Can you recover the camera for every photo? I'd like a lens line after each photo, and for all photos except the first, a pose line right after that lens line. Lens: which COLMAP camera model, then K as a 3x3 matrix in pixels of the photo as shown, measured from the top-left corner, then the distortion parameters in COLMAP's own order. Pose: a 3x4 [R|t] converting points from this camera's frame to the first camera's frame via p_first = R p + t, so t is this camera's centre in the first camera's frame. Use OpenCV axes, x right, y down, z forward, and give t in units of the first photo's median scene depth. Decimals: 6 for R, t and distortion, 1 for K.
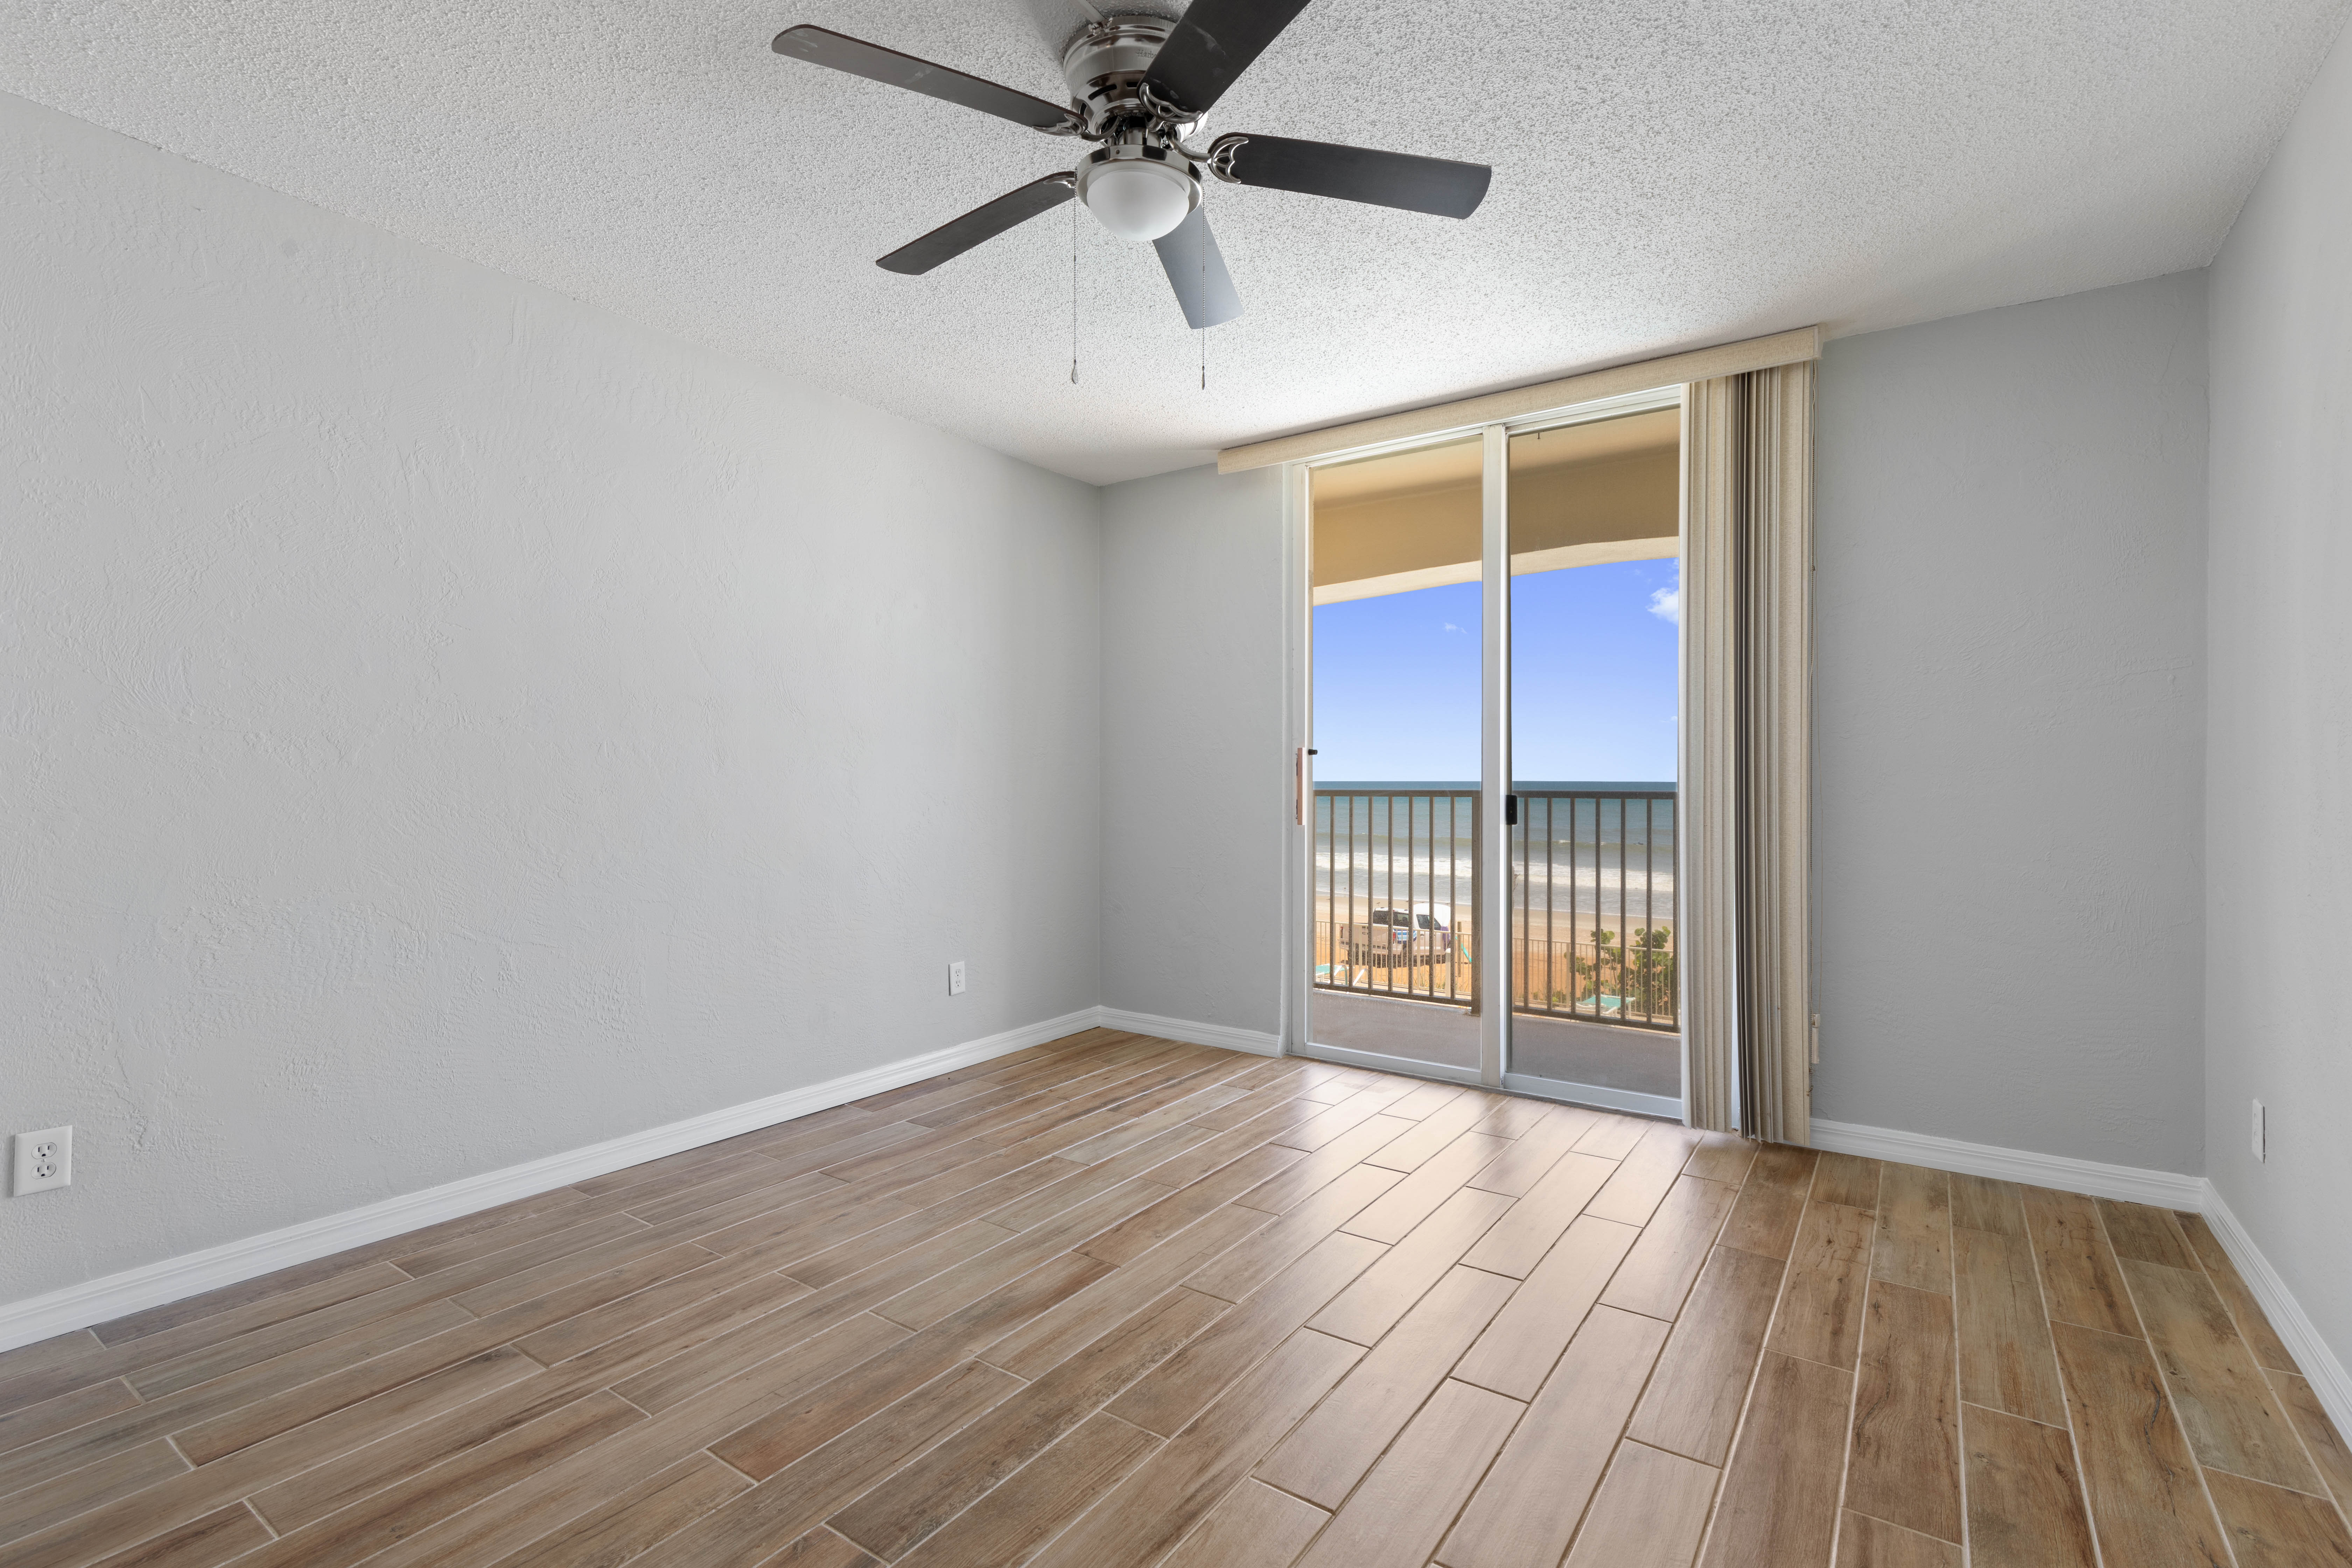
lens RADIAL K [[1075.2, 0, 1182.6], [0, 1075.2, 785.5], [0, 0, 1]] dist [0.005972, 0.000212]
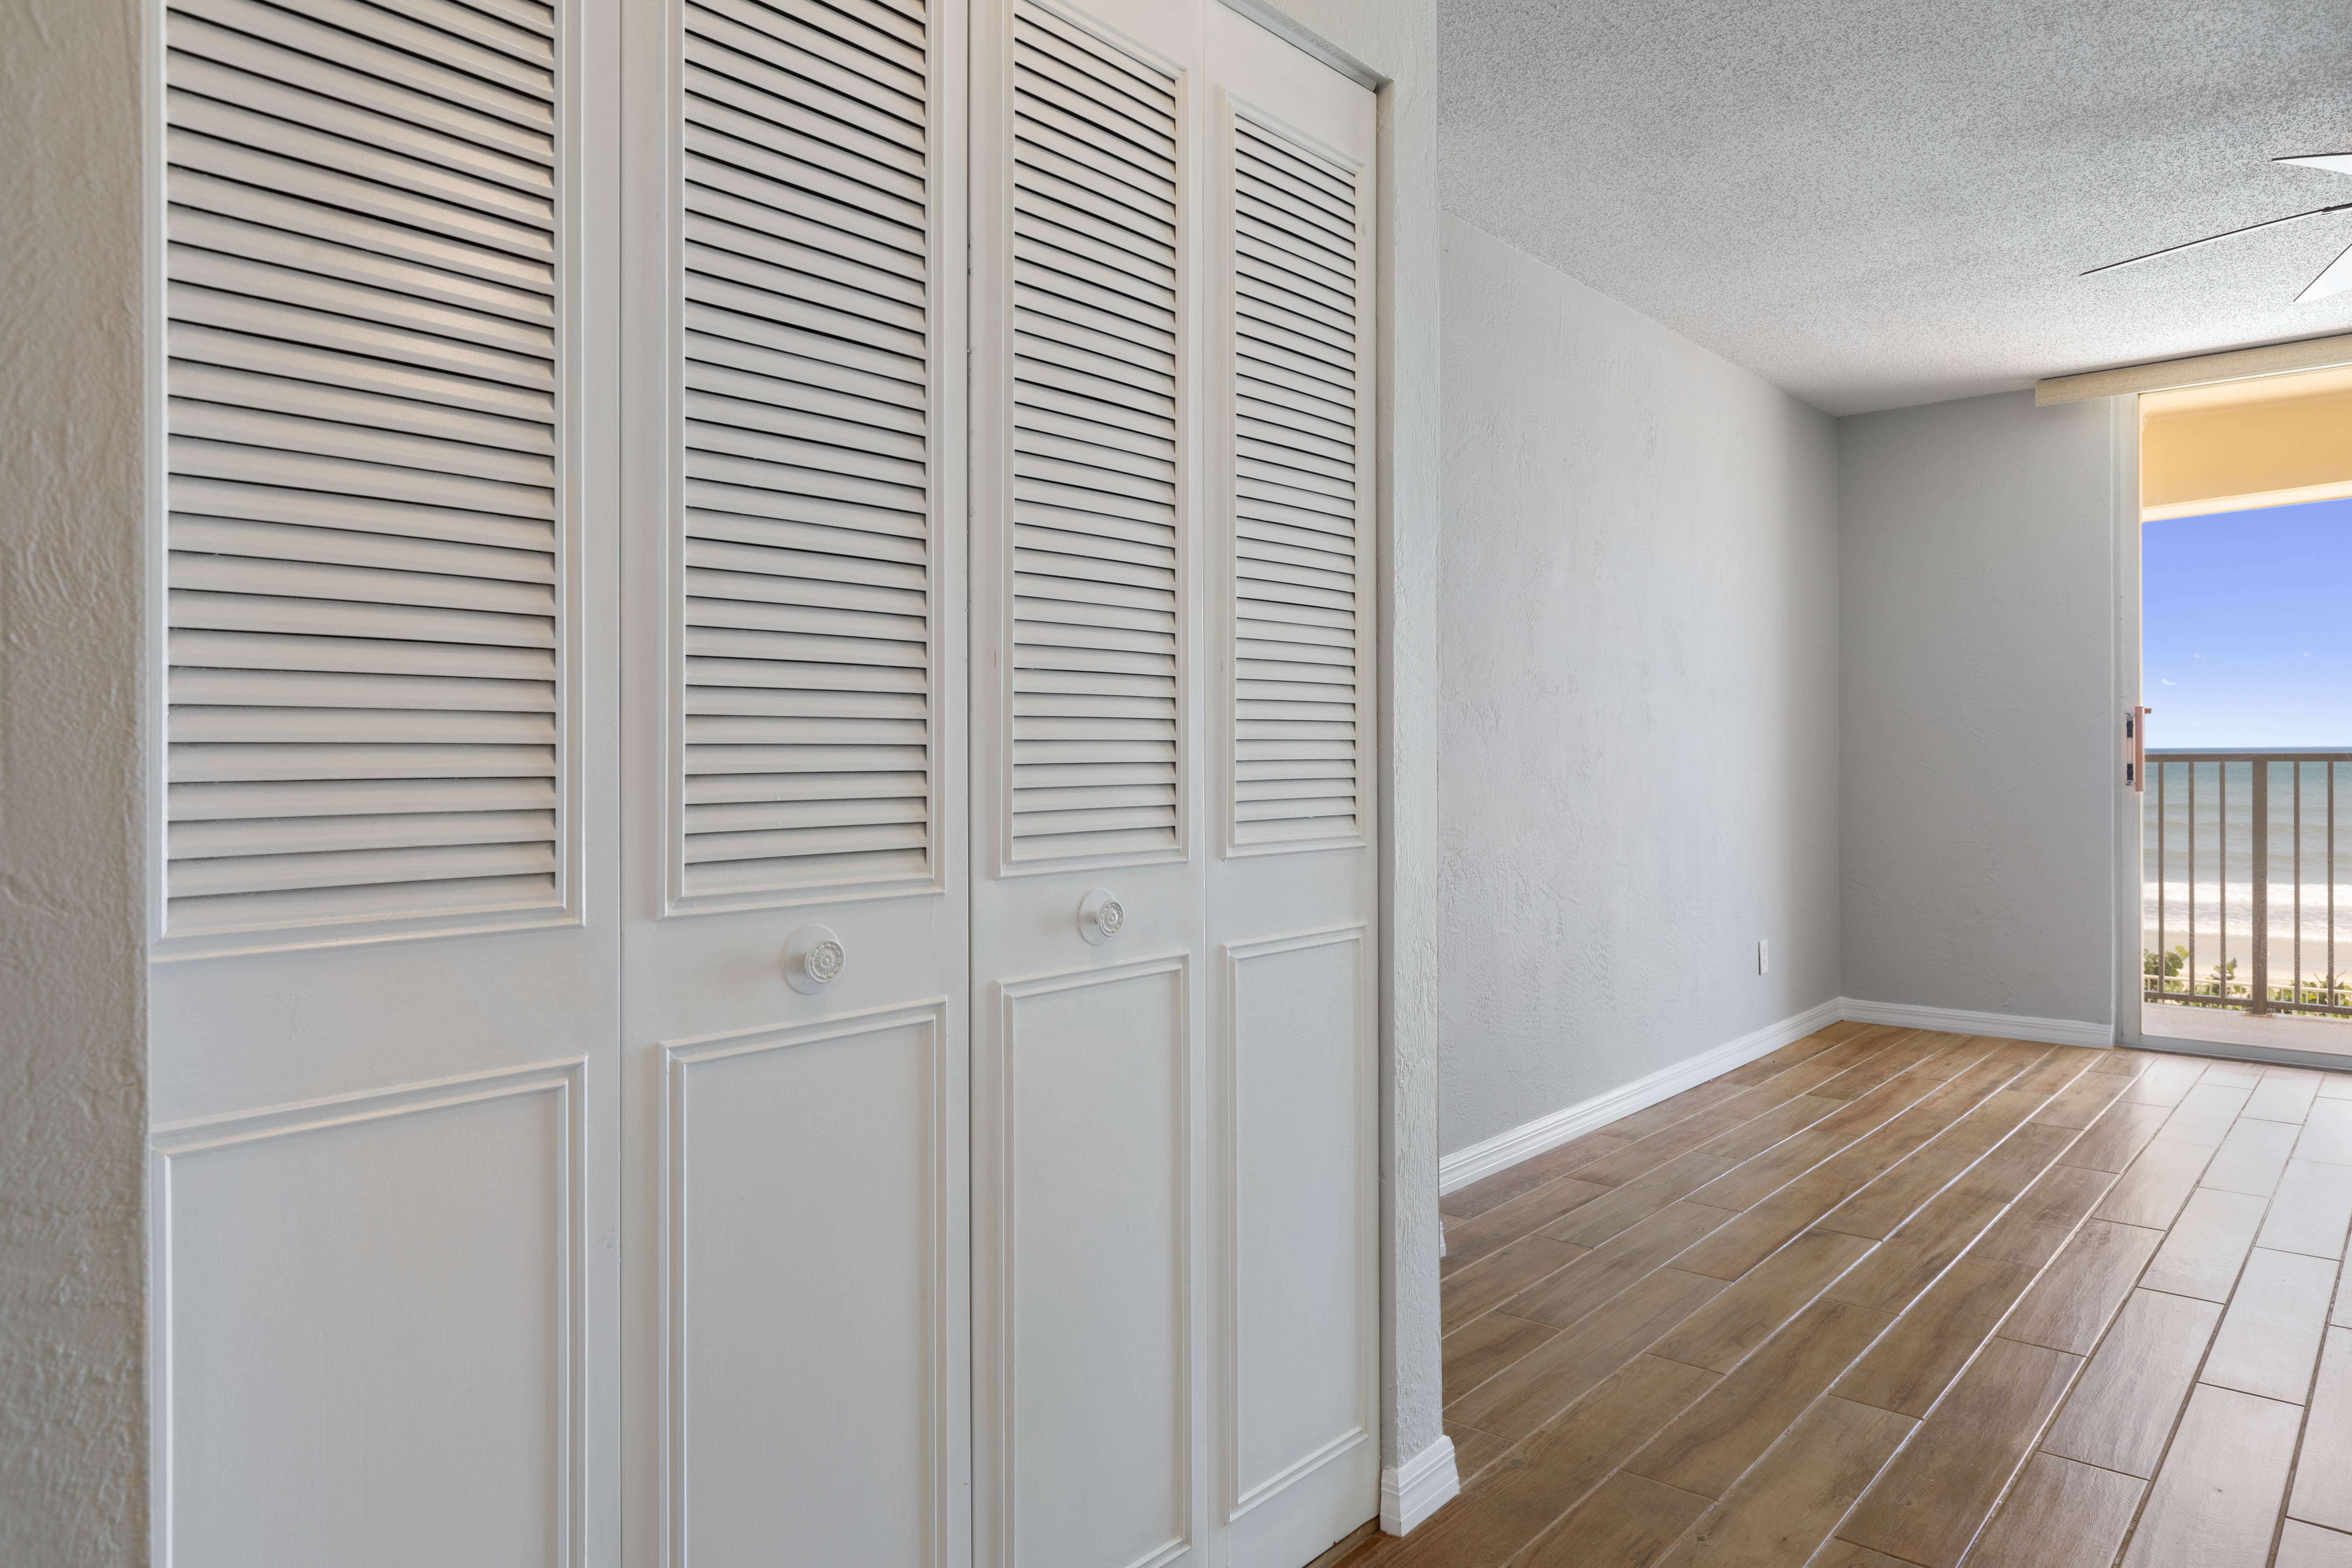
lens RADIAL K [[1498.8, 0, 1169.5], [0, 1498.8, 760.7], [0, 0, 1]] dist [0.003503, 0.002714]
pose [[0.994454, -0.007295, -0.104920, -0.604816], [0.007421, 0.999972, 0.000803, 0.003451], [0.104911, -0.001577, 0.994480, -0.364270]]
